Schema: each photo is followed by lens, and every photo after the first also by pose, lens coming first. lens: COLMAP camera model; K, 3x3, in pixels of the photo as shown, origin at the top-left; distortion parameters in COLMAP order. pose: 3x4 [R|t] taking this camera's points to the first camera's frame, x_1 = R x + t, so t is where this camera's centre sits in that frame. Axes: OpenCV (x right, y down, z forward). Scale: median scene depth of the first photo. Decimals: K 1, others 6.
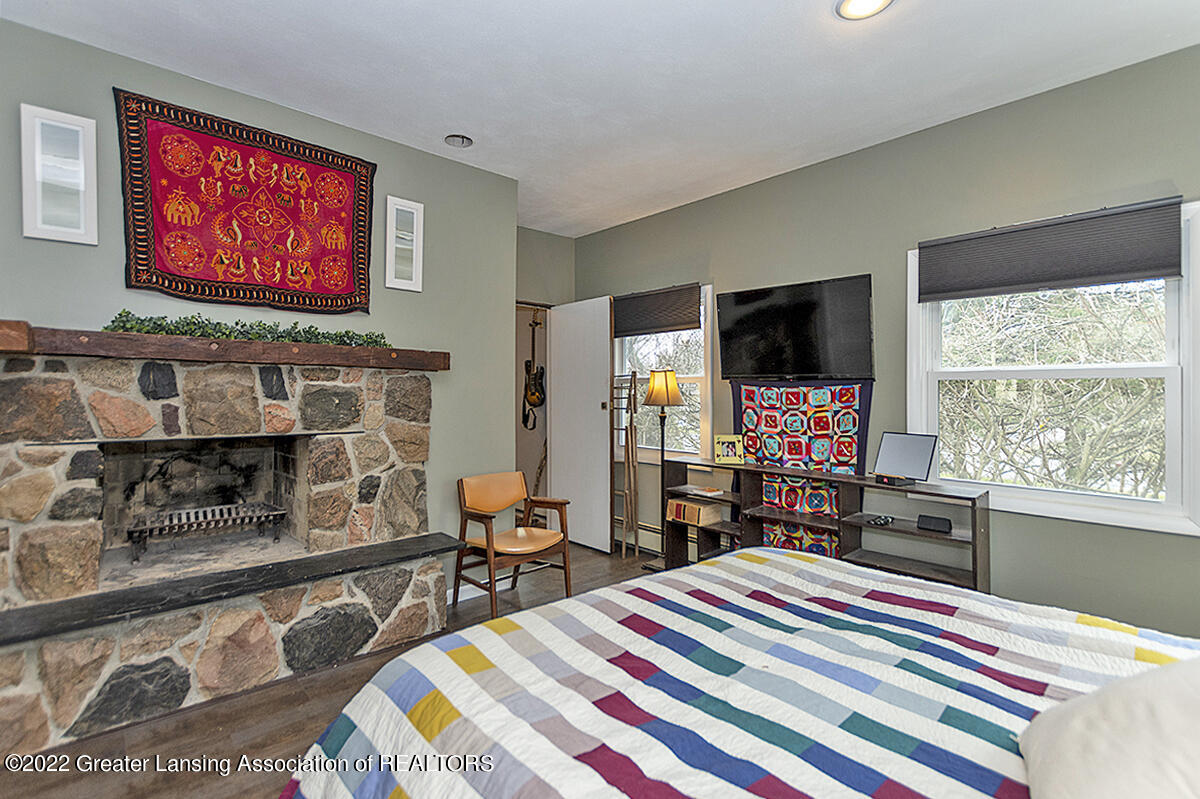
lens RADIAL K [[547.7, 0, 604.9], [0, 547.7, 397.3], [0, 0, 1]] dist [0.017292, -0.002680]
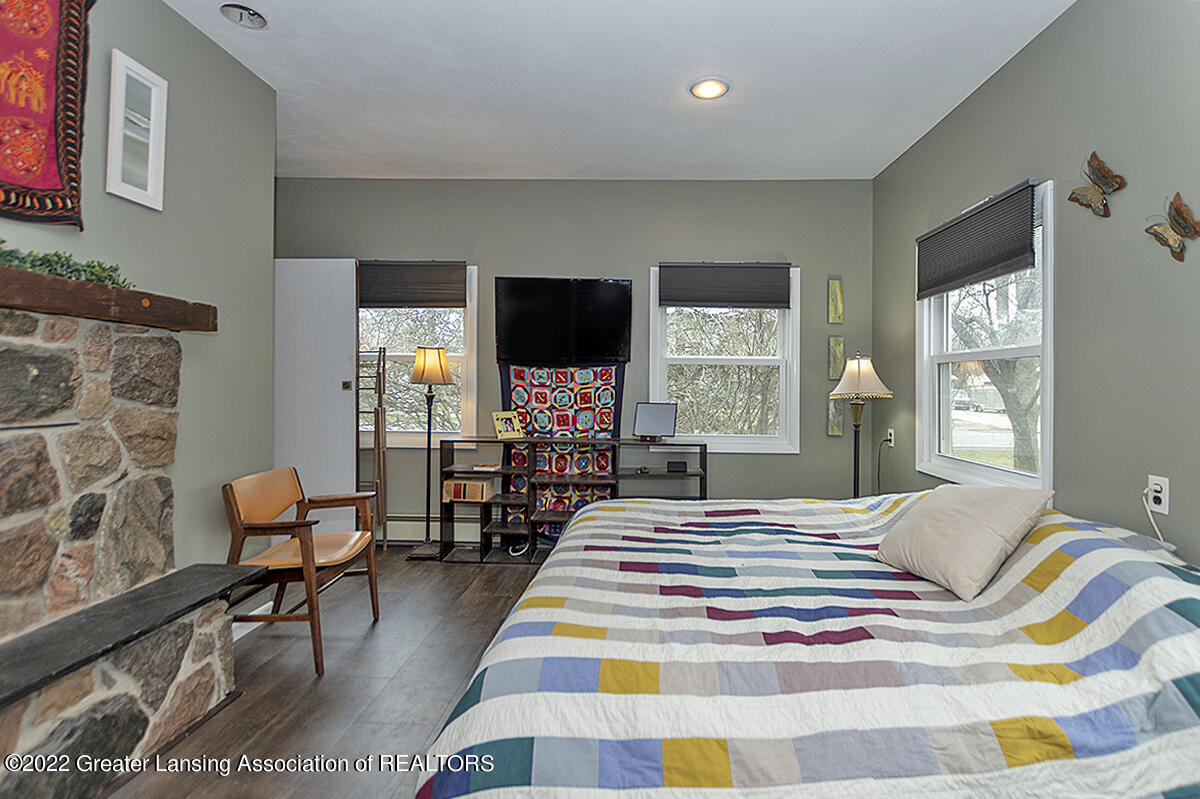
lens RADIAL K [[547.7, 0, 607.4], [0, 547.7, 388.0], [0, 0, 1]] dist [0.017292, -0.002680]
pose [[0.692216, -0.004262, 0.721678, -0.451594], [0.000015, 0.999983, 0.005891, 0.018967], [-0.721690, -0.004067, 0.692204, 0.142416]]
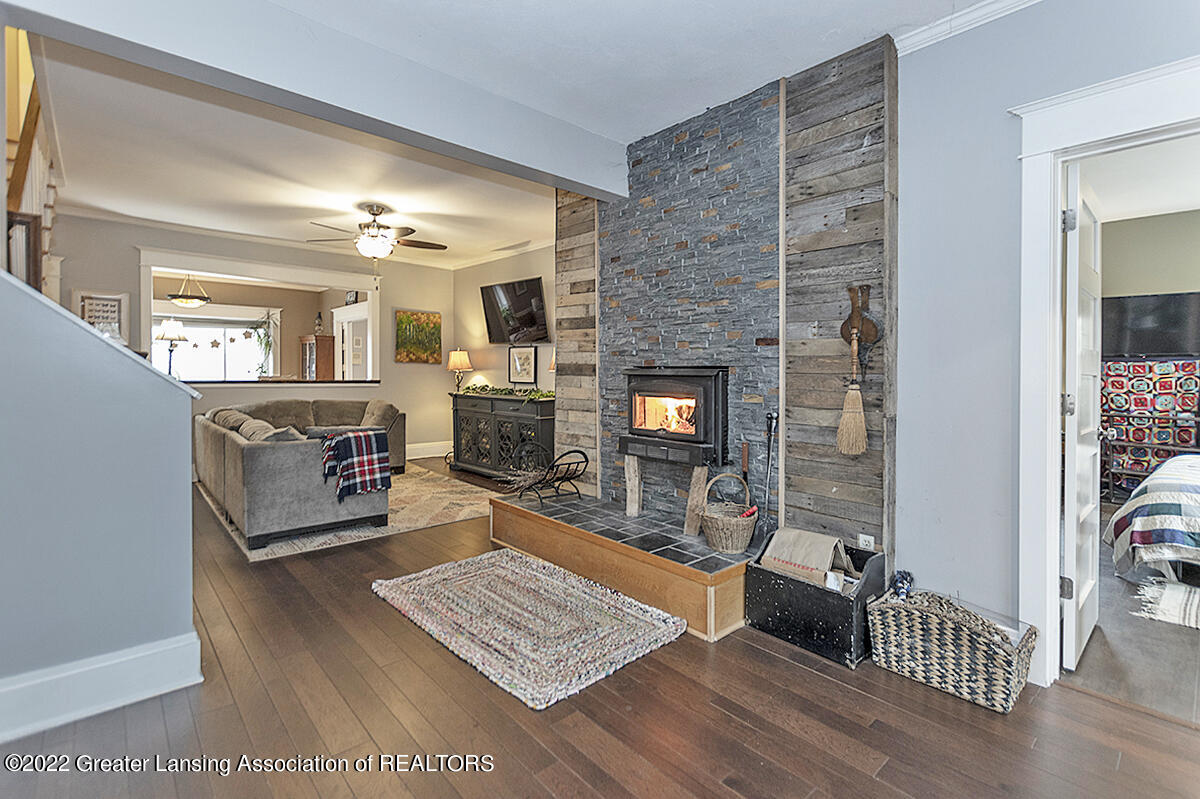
lens RADIAL K [[547.7, 0, 607.8], [0, 547.7, 376.5], [0, 0, 1]] dist [0.017292, -0.002680]
pose [[0.999441, -0.002066, 0.033365, -1.259250], [0.001958, 0.999993, 0.003274, 0.014737], [-0.033371, -0.003207, 0.999438, -0.518183]]
